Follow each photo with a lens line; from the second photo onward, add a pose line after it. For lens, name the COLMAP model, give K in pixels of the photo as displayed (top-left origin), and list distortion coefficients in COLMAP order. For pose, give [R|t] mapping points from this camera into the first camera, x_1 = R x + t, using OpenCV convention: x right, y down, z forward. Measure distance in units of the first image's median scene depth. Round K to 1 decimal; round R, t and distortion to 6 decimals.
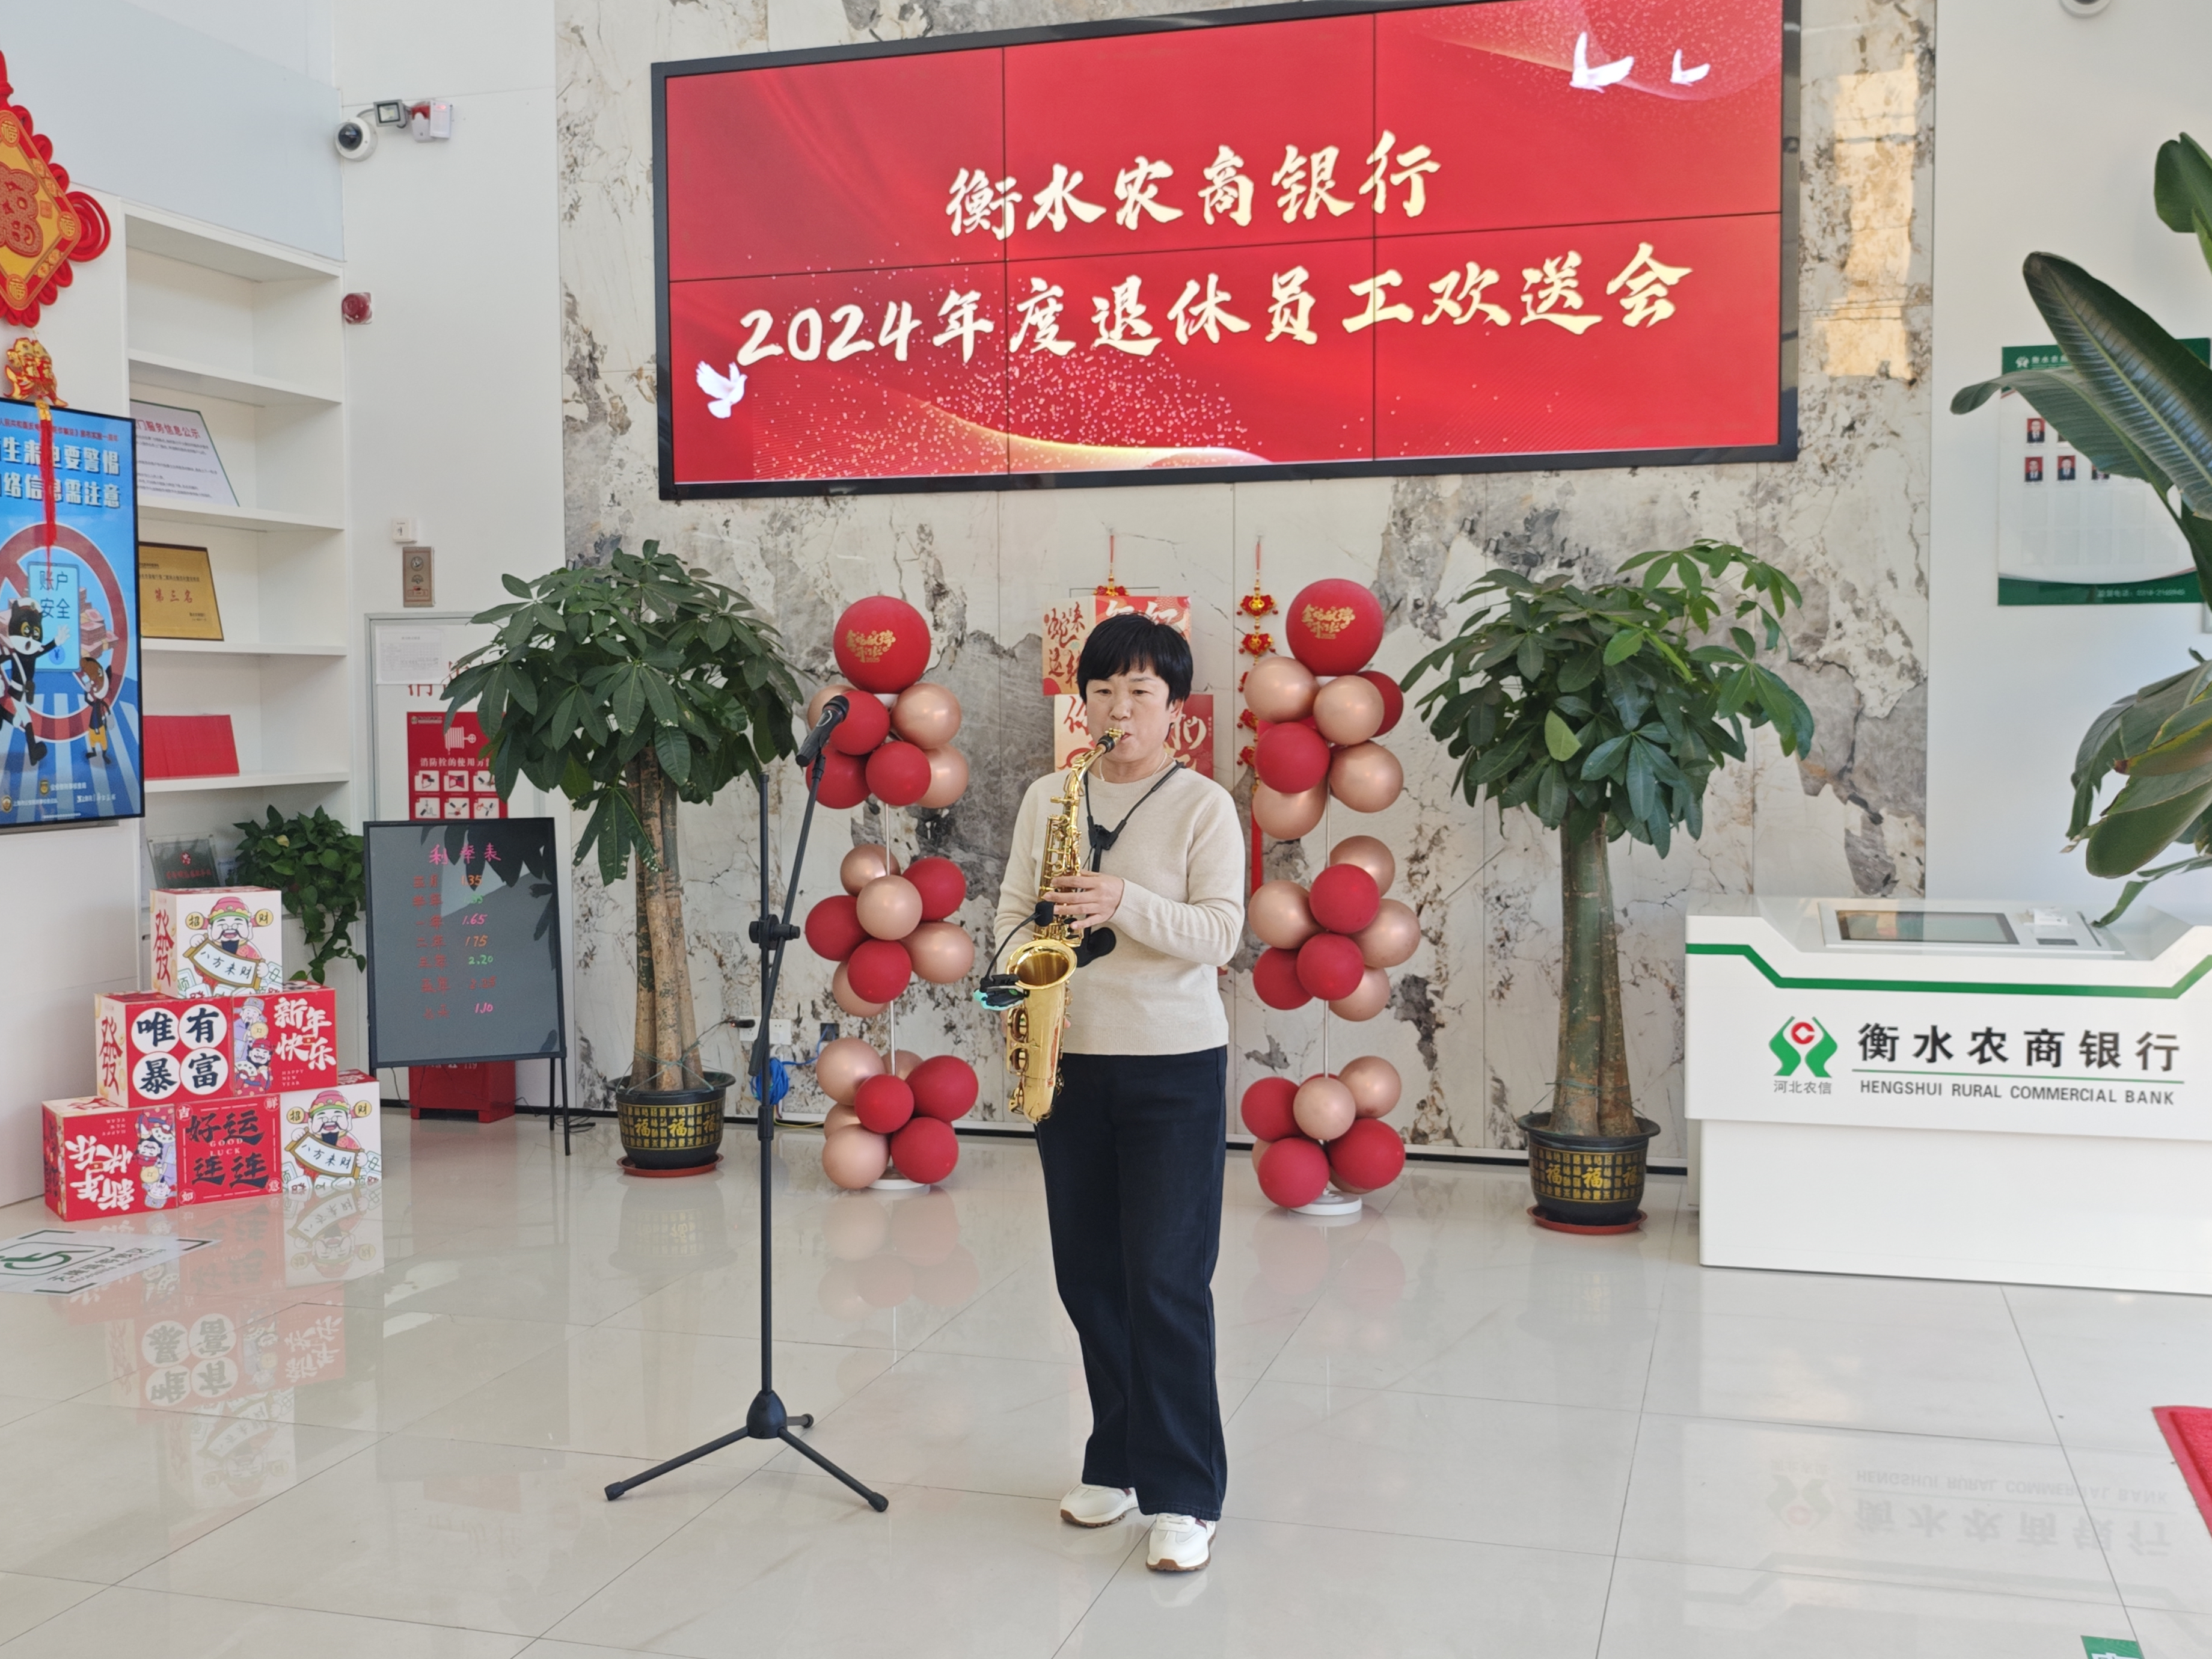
lens RADIAL K [[2436.2, 0, 1080.7], [0, 2436.2, 814.1], [0, 0, 1]] dist [0.000643, 0.000000]
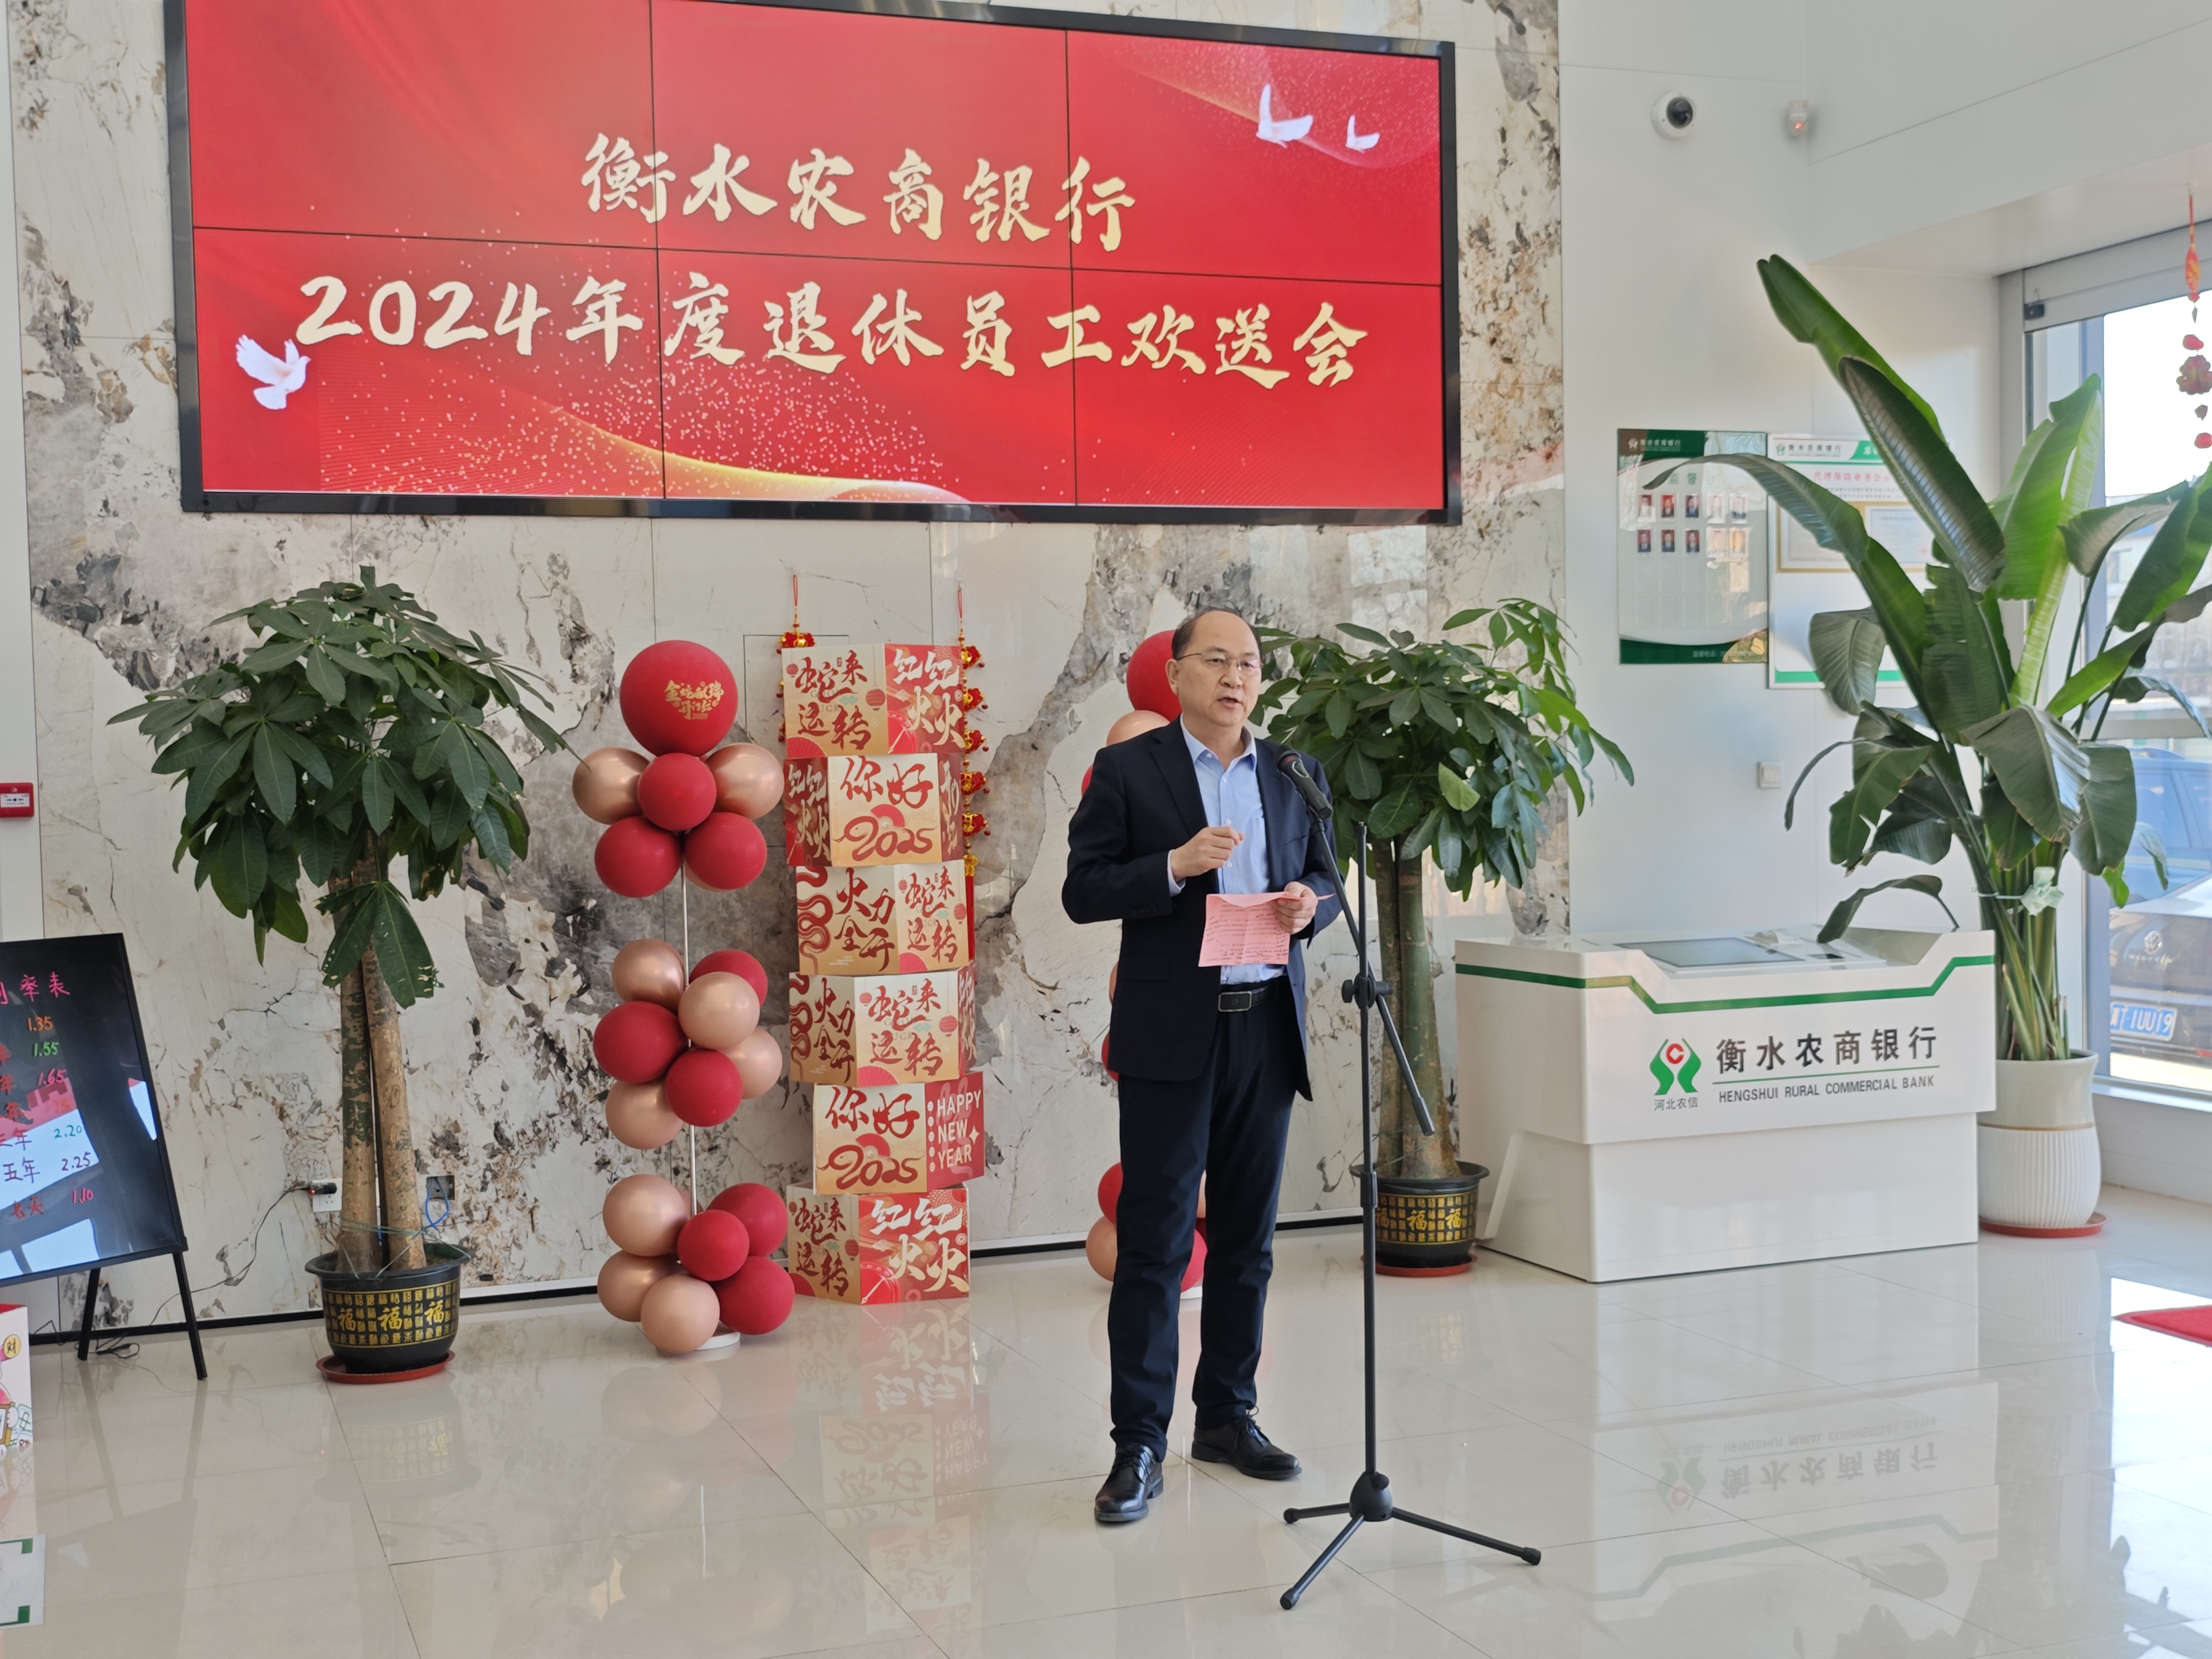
lens RADIAL K [[2852.8, 0, 1208.6], [0, 2852.8, 878.1], [0, 0, 1]] dist [-0.005839, 0.000000]
pose [[0.766092, -0.039236, 0.641532, -0.547348], [0.048364, 0.998824, 0.003334, -0.002356], [-0.640909, 0.028473, 0.767089, 0.125979]]
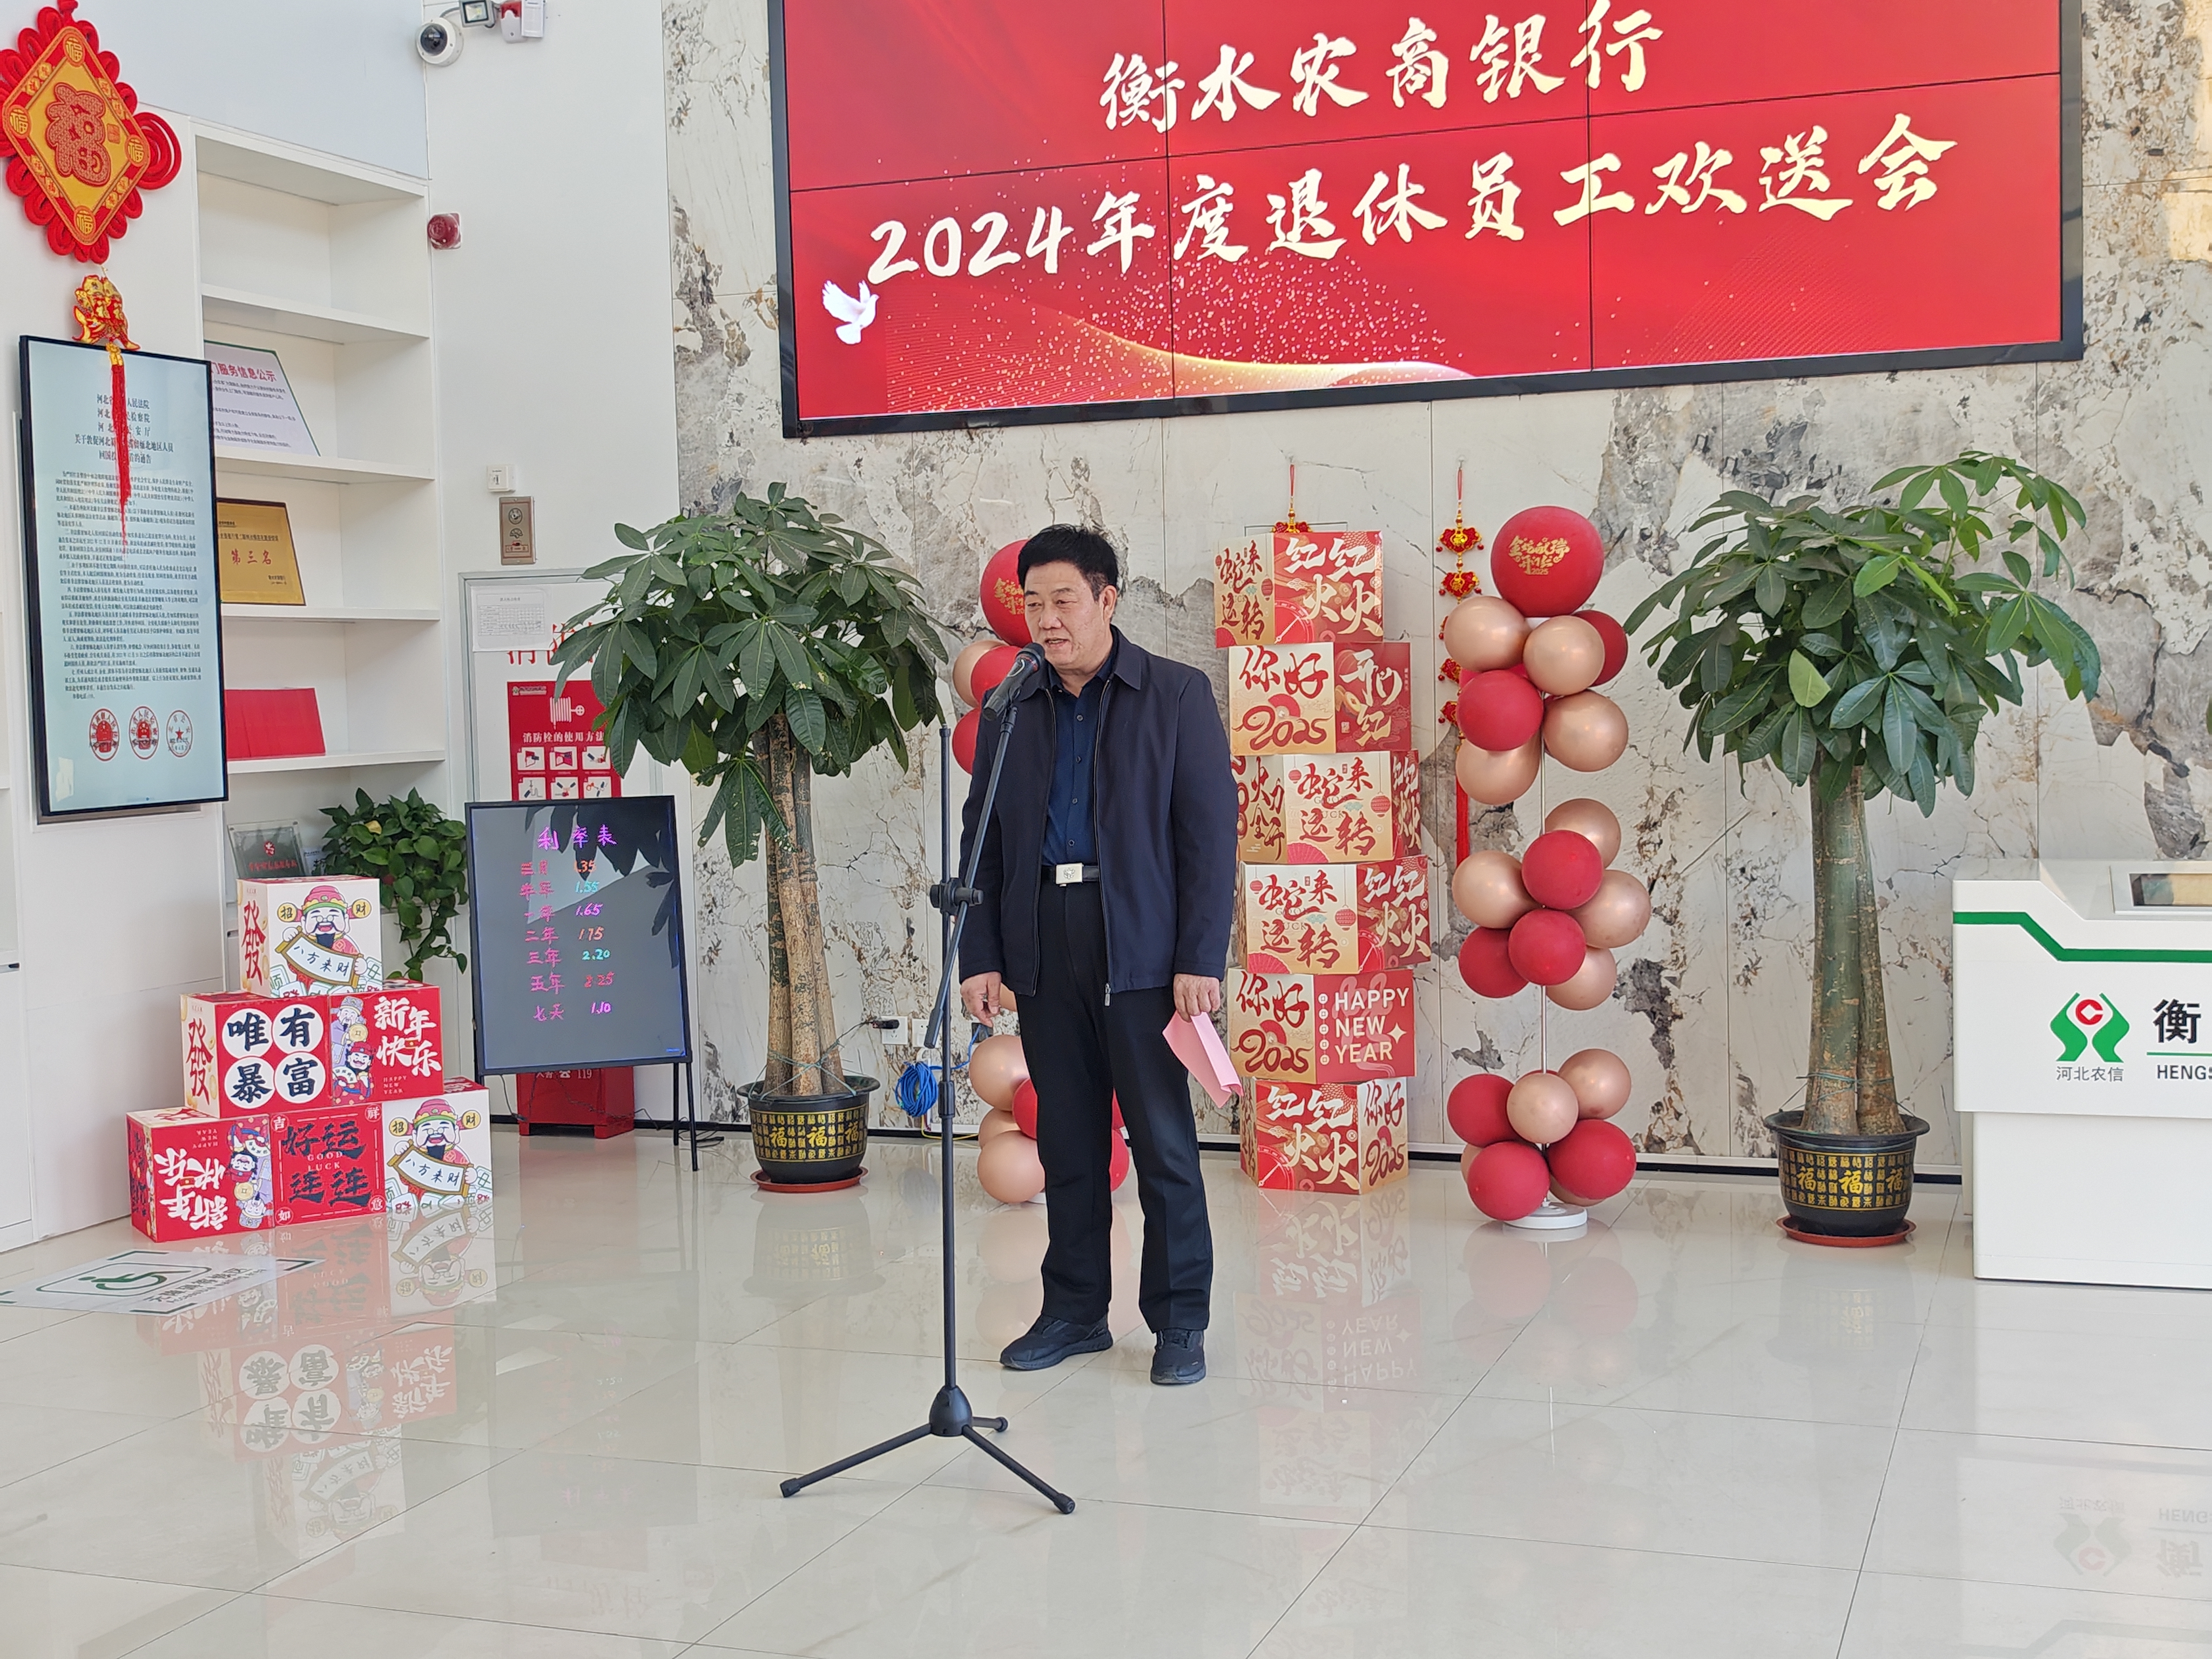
lens RADIAL K [[2852.8, 0, 1069.0], [0, 2852.8, 844.4], [0, 0, 1]] dist [-0.005839, 0.000000]
pose [[0.997497, -0.014799, -0.069141, 0.001314], [0.015804, 0.999777, 0.014019, 0.007339], [0.068918, -0.015077, 0.997508, -0.038076]]
